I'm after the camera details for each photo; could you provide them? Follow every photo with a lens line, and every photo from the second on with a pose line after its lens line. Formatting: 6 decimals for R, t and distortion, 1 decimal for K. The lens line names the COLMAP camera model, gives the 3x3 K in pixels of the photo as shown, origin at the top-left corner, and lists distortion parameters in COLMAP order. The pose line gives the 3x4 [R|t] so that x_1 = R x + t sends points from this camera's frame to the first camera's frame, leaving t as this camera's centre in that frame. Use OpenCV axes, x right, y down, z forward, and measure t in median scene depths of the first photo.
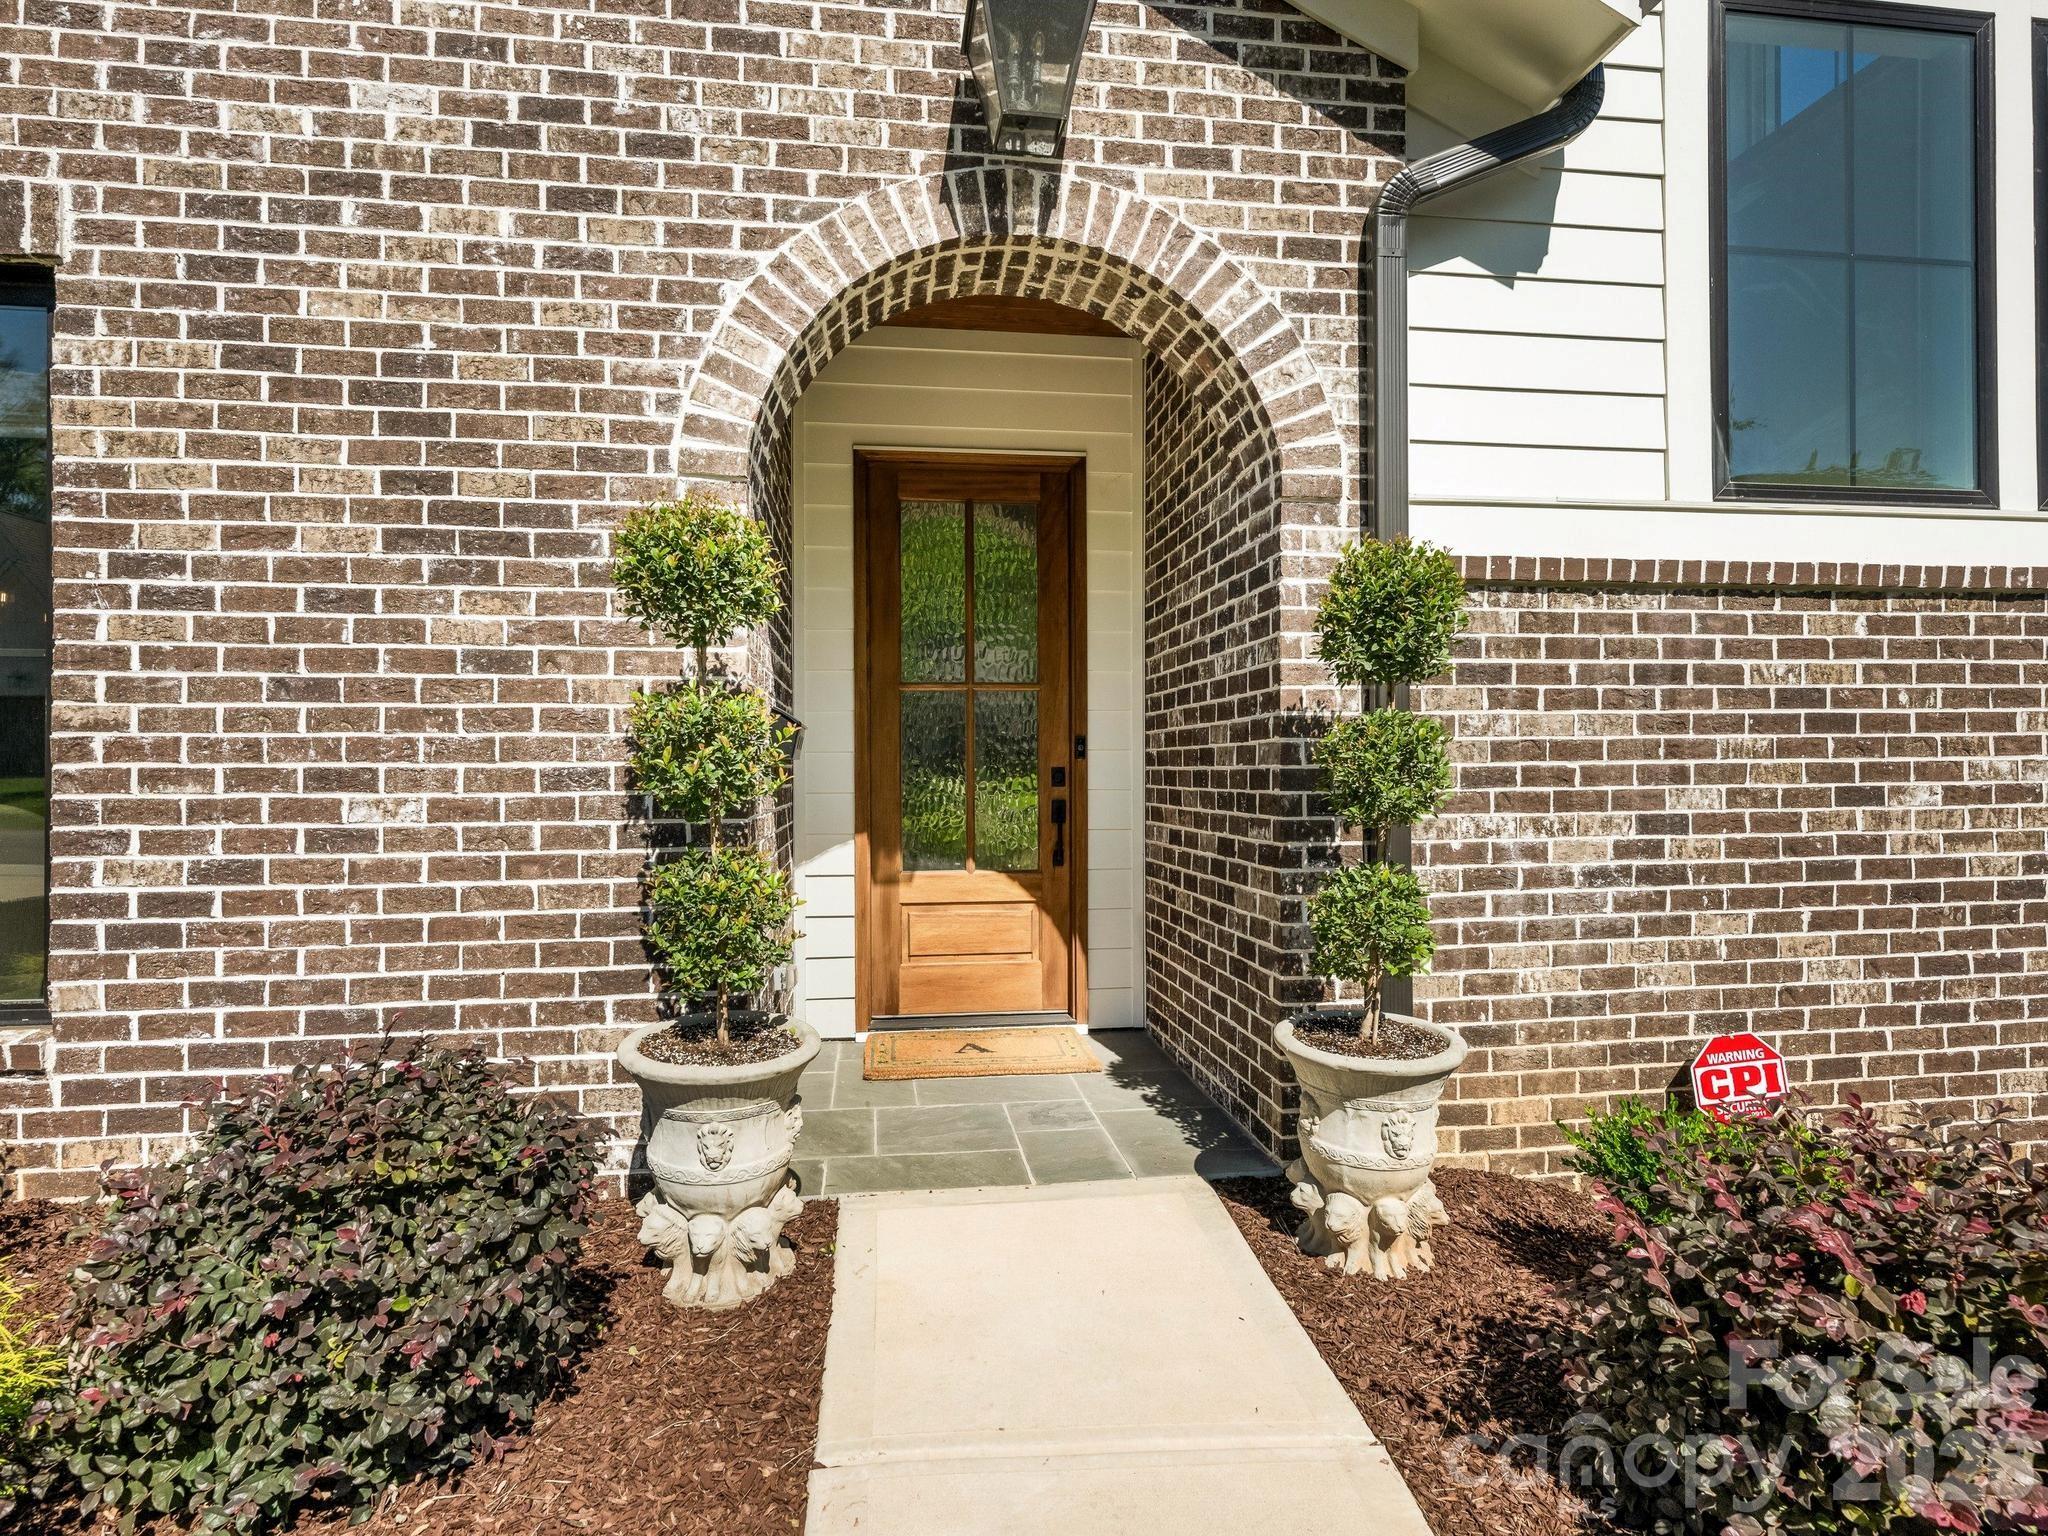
lens RADIAL K [[1038.8, 0, 1013.6], [0, 1038.8, 767.2], [0, 0, 1]] dist [0.002281, 0.001524]
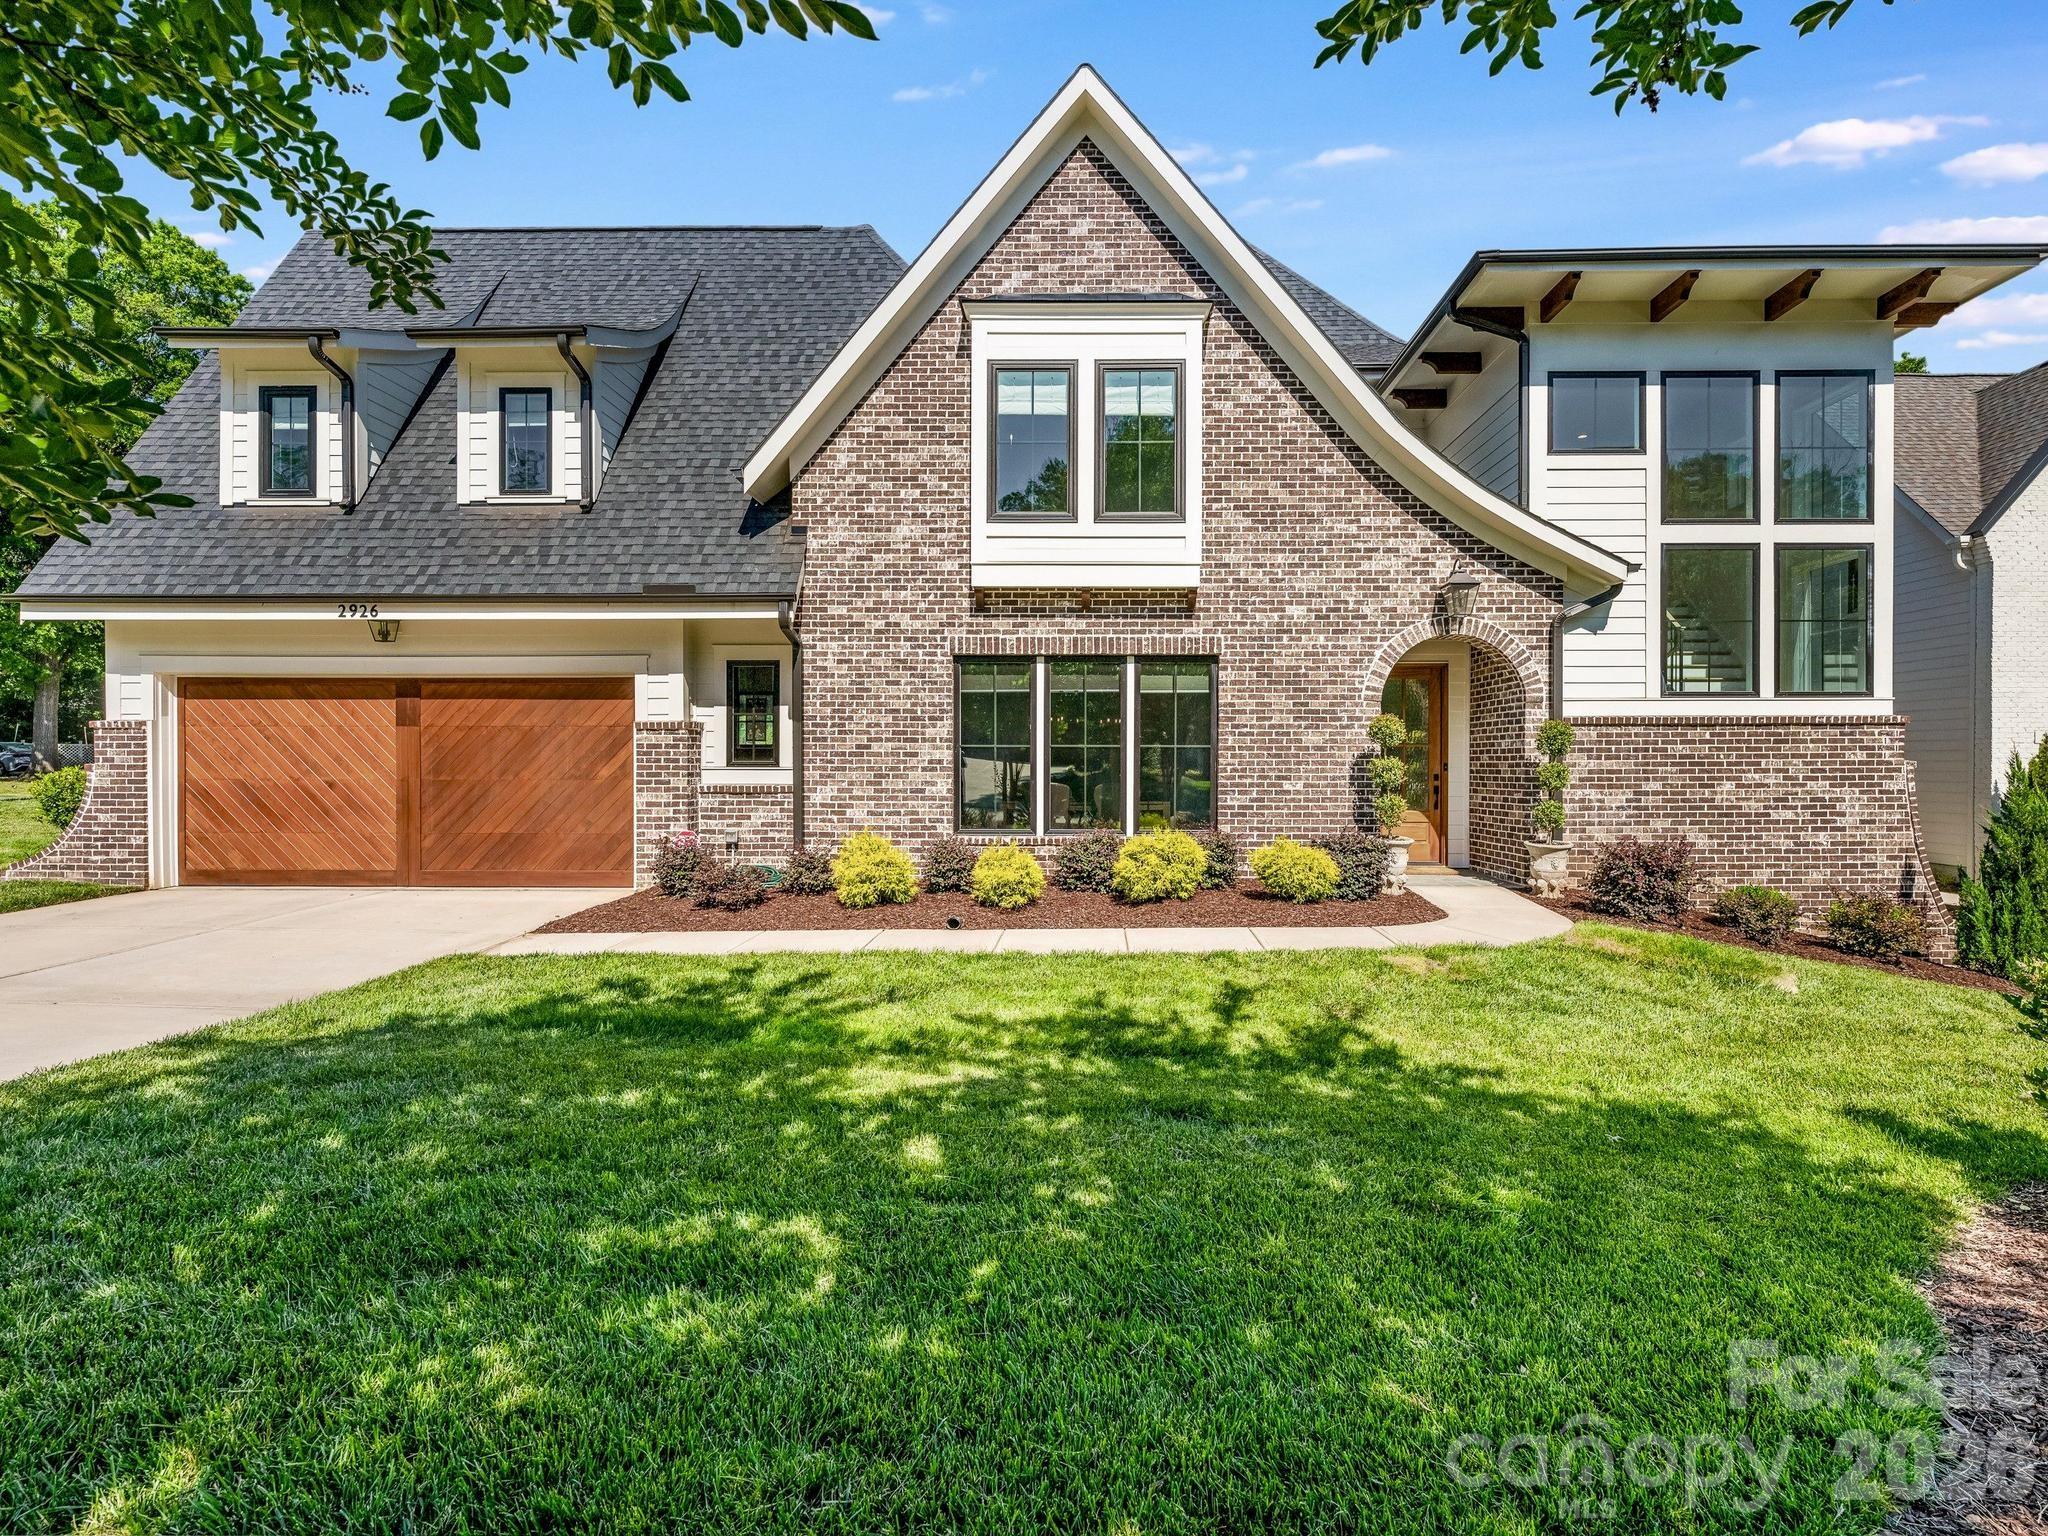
lens RADIAL K [[1051.0, 0, 1039.0], [0, 1051.0, 771.0], [0, 0, 1]] dist [-0.001148, 0.000274]
pose [[0.988935, 0.006738, -0.148196, -0.860151], [-0.005570, 0.999950, 0.008292, -0.037903], [0.148244, -0.007375, 0.988923, -2.824023]]
